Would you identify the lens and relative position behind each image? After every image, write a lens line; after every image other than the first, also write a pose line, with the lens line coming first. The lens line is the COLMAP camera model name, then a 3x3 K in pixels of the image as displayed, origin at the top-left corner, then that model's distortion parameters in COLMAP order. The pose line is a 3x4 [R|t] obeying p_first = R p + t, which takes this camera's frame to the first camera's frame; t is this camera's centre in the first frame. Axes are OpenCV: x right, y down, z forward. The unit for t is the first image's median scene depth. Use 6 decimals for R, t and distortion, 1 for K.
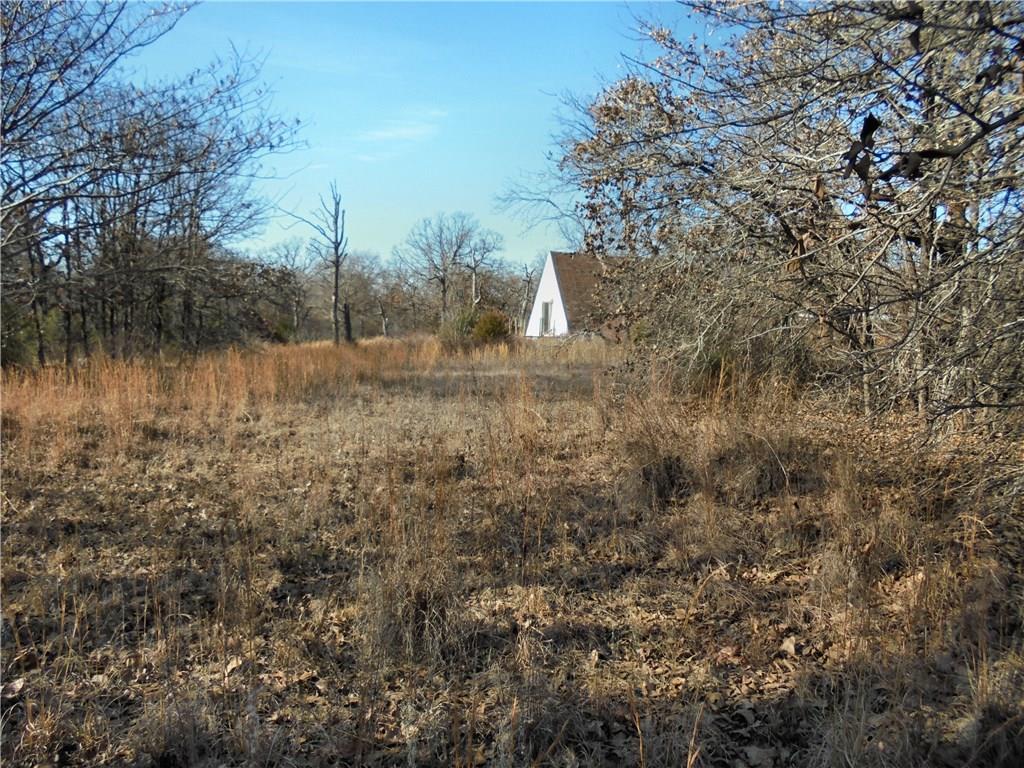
lens RADIAL K [[761.8, 0, 512.0], [0, 761.8, 384.0], [0, 0, 1]] dist [-0.193516, 0.225723]
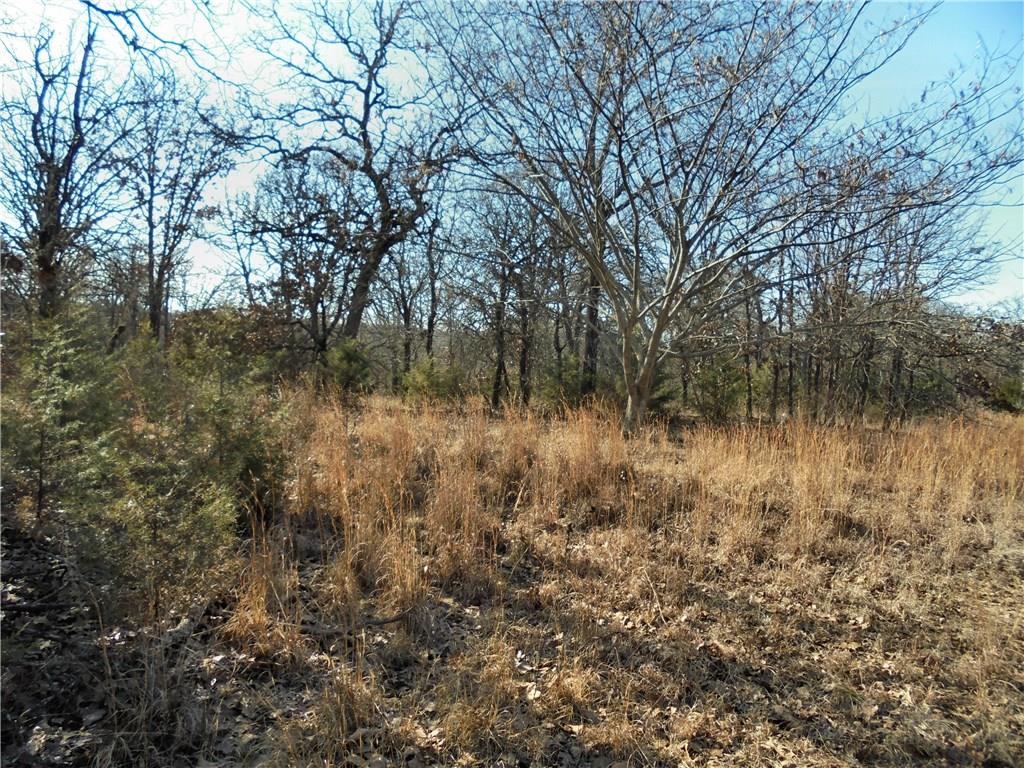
lens RADIAL K [[776.9, 0, 512.0], [0, 776.9, 384.0], [0, 0, 1]] dist [-0.129308, 0.117678]
pose [[0.636430, 0.043988, -0.770079, -0.054796], [-0.103653, 0.994194, -0.028874, -0.013818], [0.764338, 0.098197, 0.637295, 0.110572]]
